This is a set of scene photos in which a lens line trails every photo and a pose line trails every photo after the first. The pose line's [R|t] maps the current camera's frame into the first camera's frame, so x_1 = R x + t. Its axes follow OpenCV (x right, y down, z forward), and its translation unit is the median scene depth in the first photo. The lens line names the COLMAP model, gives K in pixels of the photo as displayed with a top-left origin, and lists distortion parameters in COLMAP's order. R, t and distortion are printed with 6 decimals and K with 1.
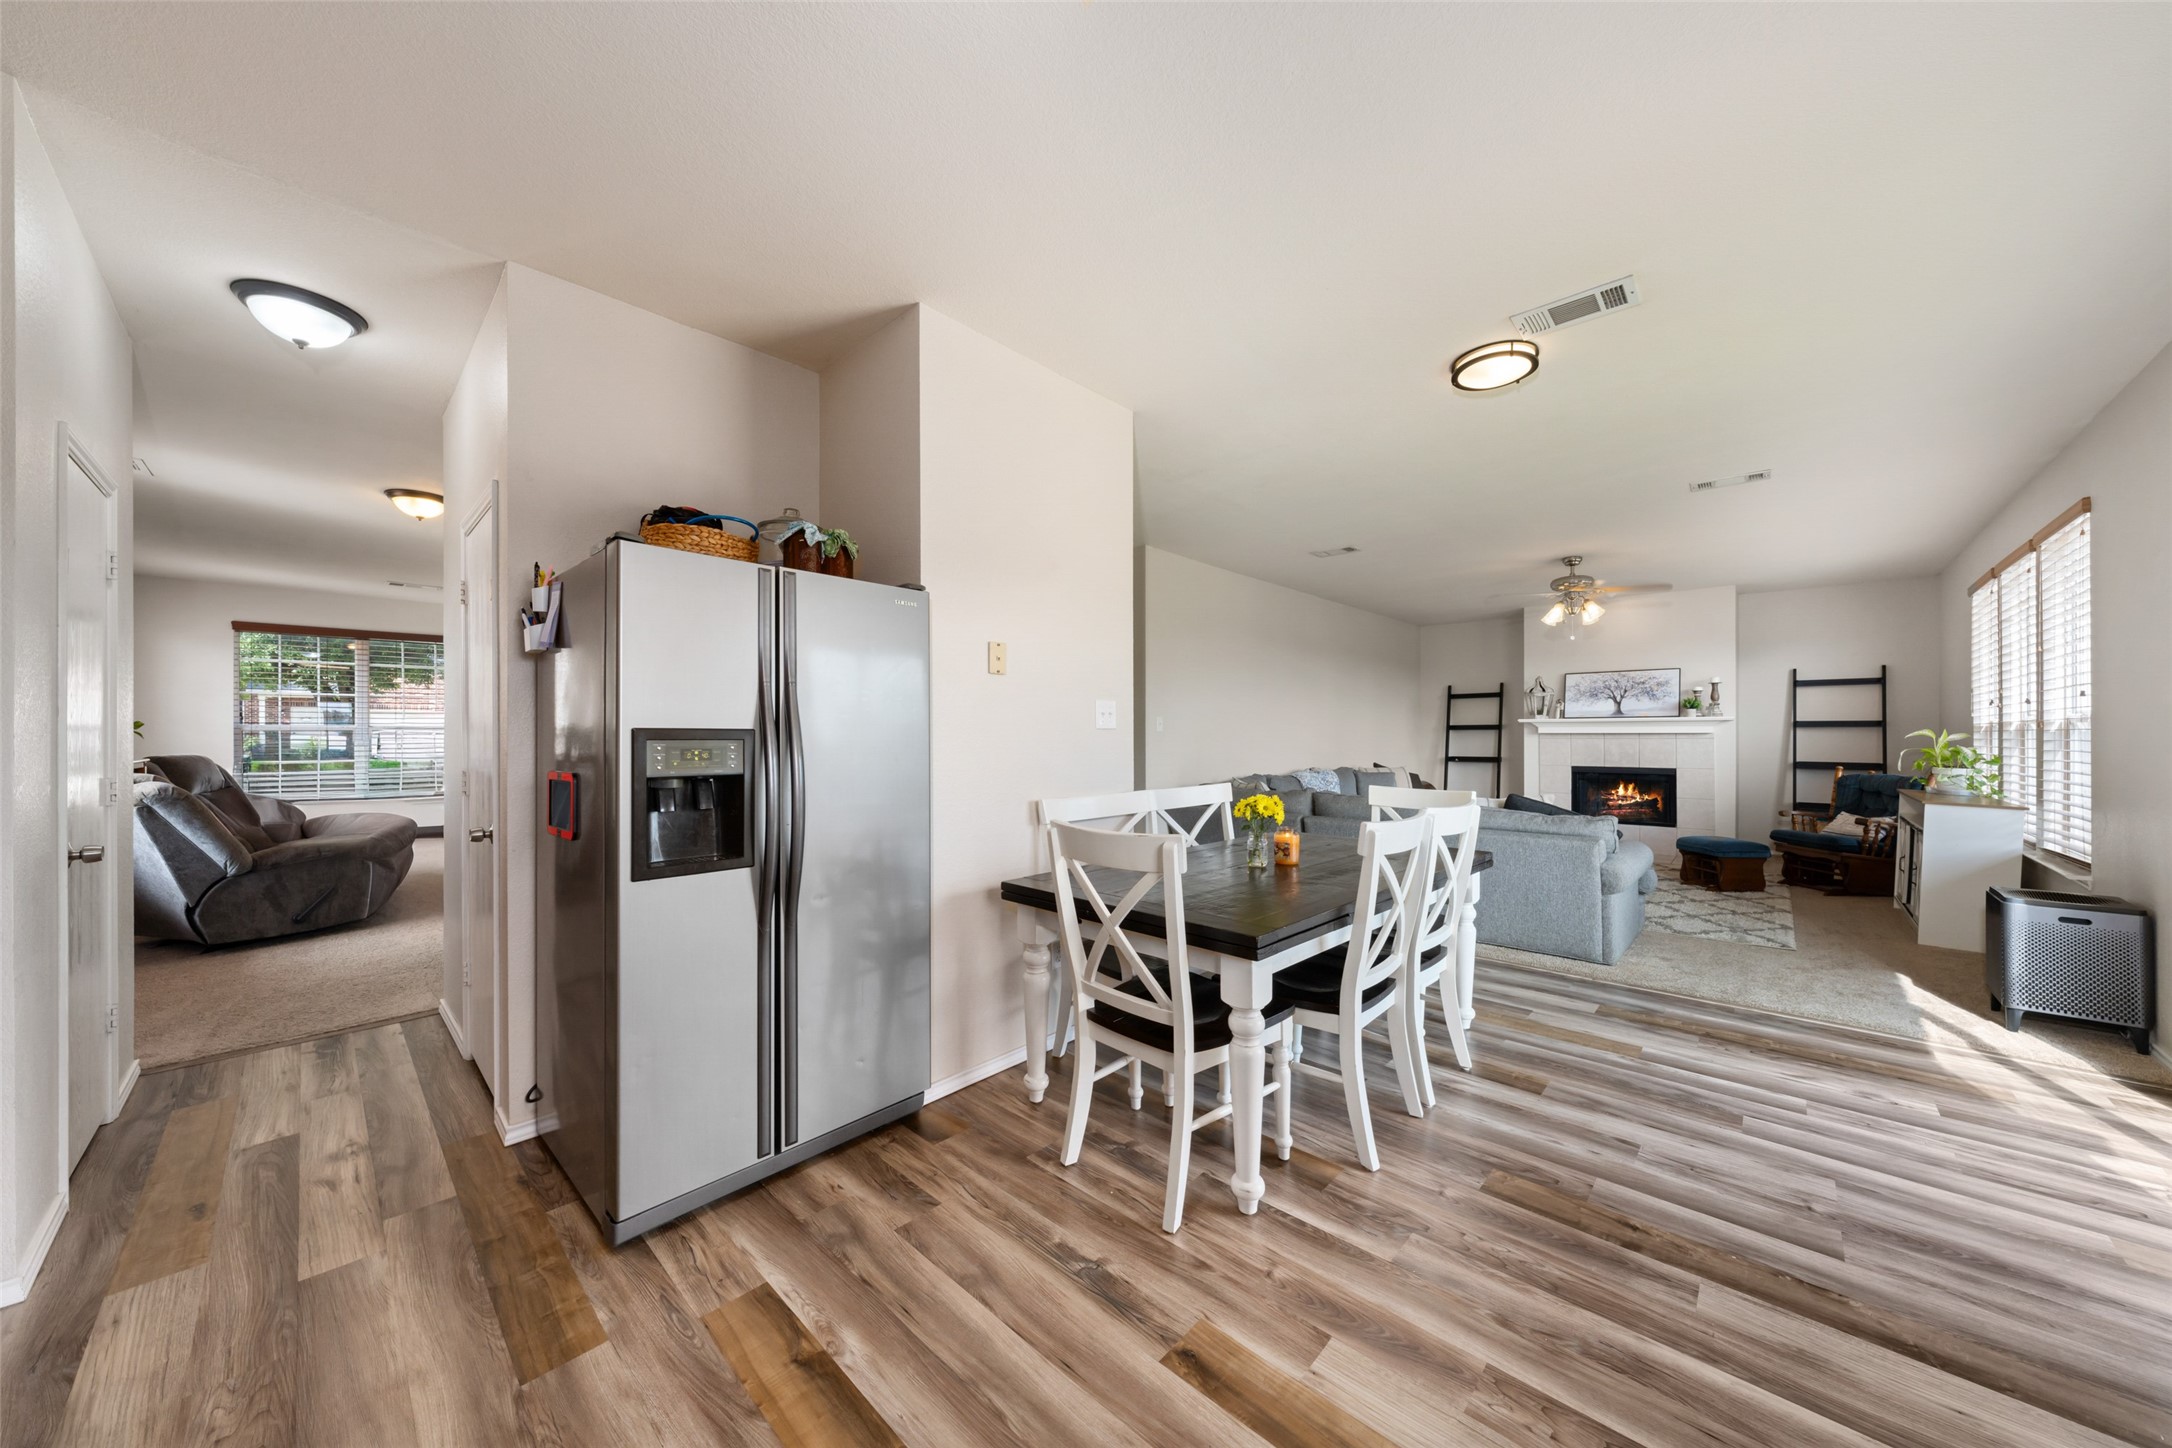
lens RADIAL K [[732.9, 0, 1087.6], [0, 732.9, 737.4], [0, 0, 1]] dist [-0.000958, -0.000045]
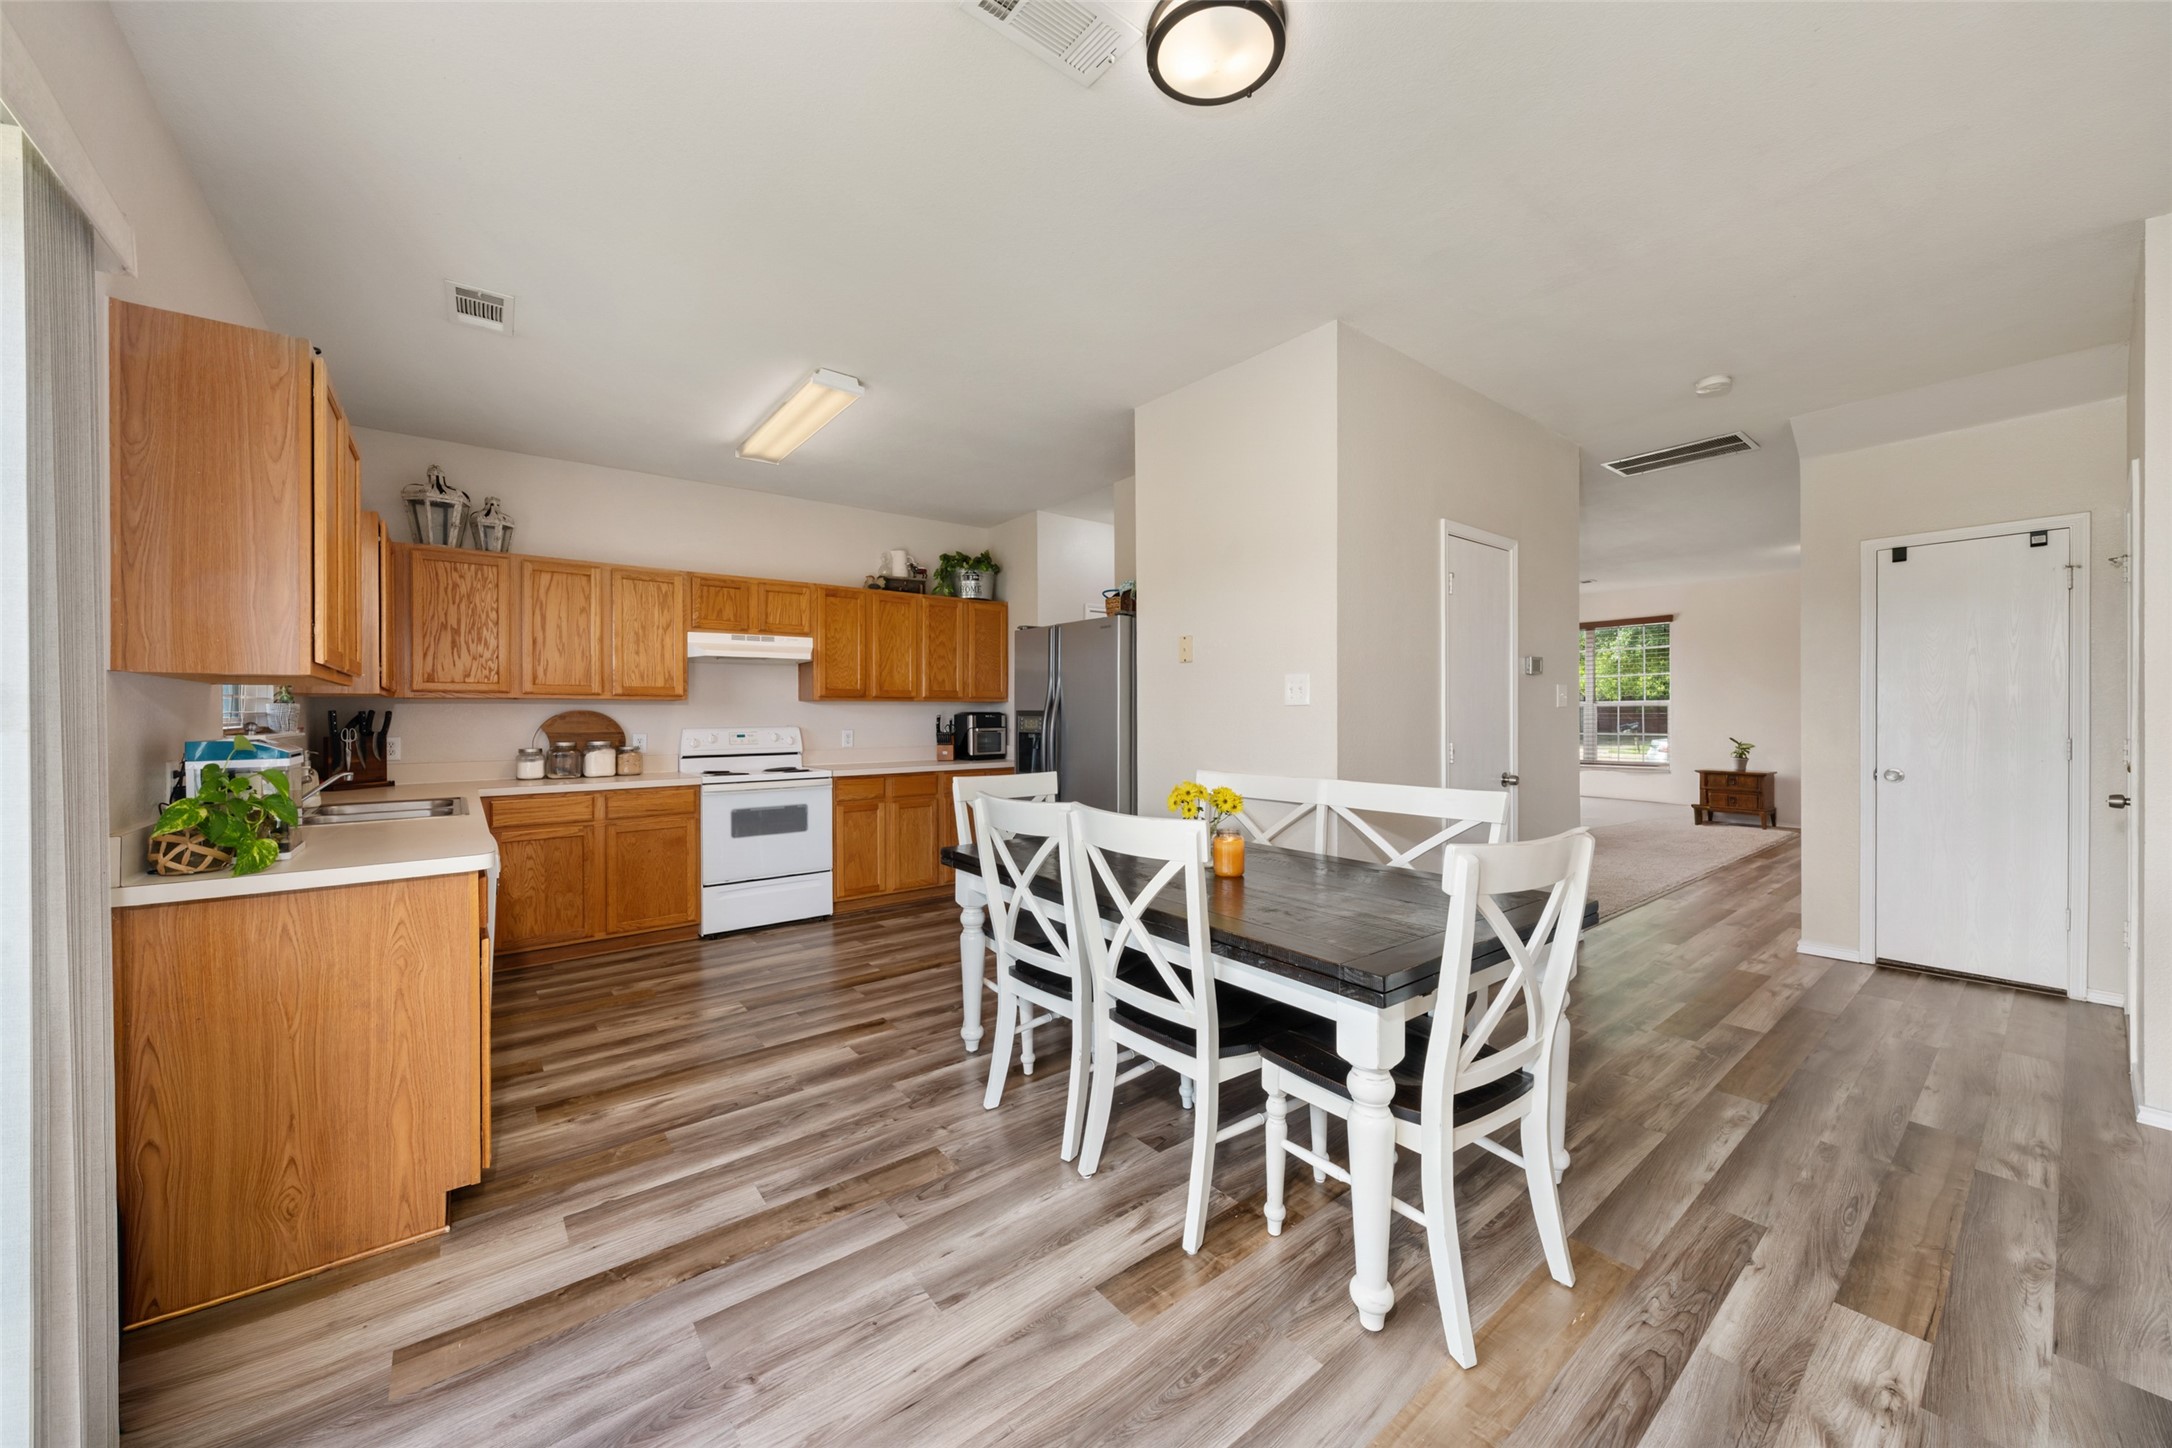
lens RADIAL K [[783.8, 0, 1059.3], [0, 783.8, 714.4], [0, 0, 1]] dist [0.000025, 0.000012]
pose [[-0.160200, 0.003863, -0.987077, 0.458385], [0.004241, 0.999986, 0.003225, -0.001874], [0.987075, -0.003670, -0.160214, 0.385359]]
